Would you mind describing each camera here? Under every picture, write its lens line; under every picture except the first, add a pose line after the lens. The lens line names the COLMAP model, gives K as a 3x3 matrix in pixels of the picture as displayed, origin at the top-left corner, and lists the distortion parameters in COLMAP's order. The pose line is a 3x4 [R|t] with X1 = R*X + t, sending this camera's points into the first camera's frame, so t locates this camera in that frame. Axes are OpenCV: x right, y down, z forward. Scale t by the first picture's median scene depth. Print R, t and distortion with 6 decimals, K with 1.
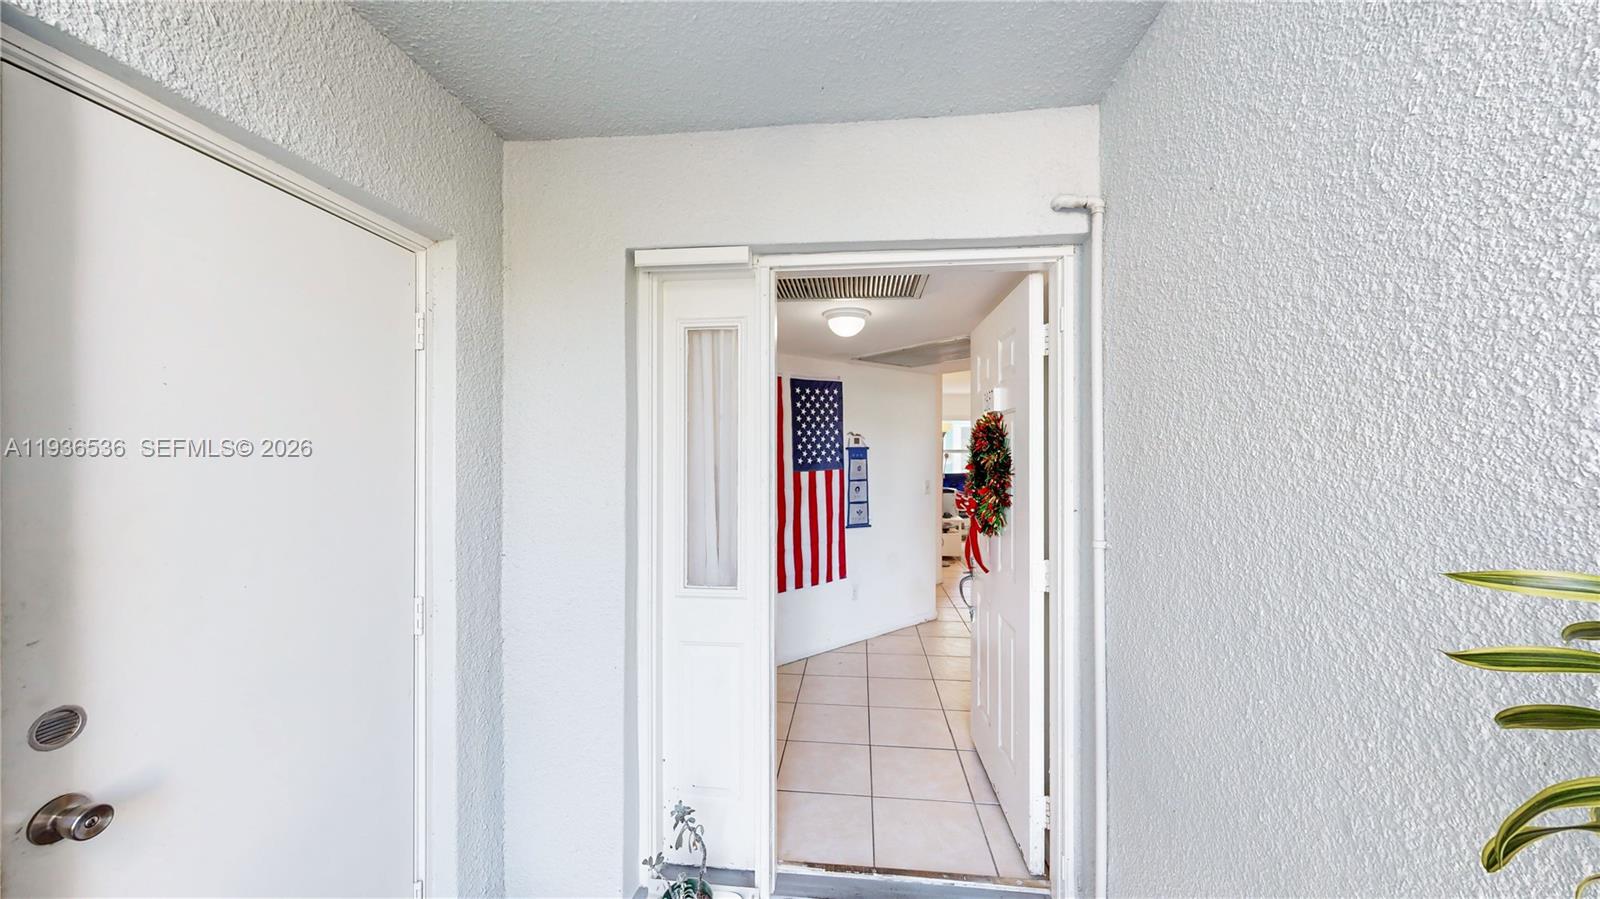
lens RADIAL K [[639.1, 0, 795.6], [0, 639.1, 451.5], [0, 0, 1]] dist [-0.000092, 0.000002]
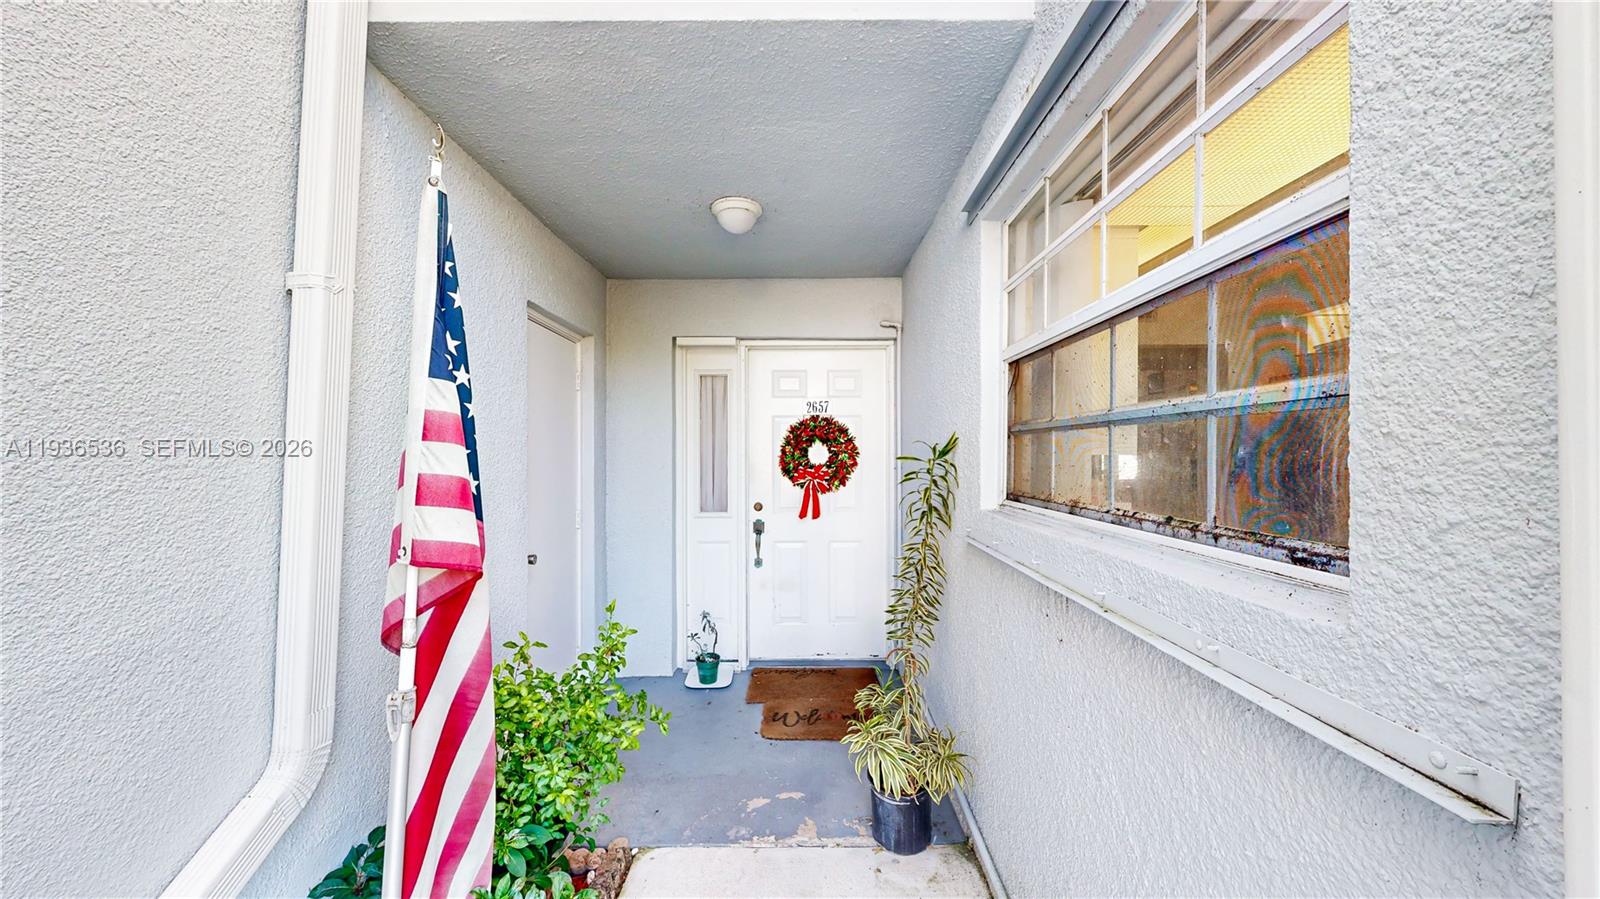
lens RADIAL K [[639.1, 0, 800.8], [0, 639.1, 449.6], [0, 0, 1]] dist [-0.000092, 0.000002]
pose [[0.995033, -0.000592, 0.099544, -0.068325], [0.000730, 0.999999, -0.001346, 0.032314], [-0.099543, 0.001412, 0.995032, -0.985295]]
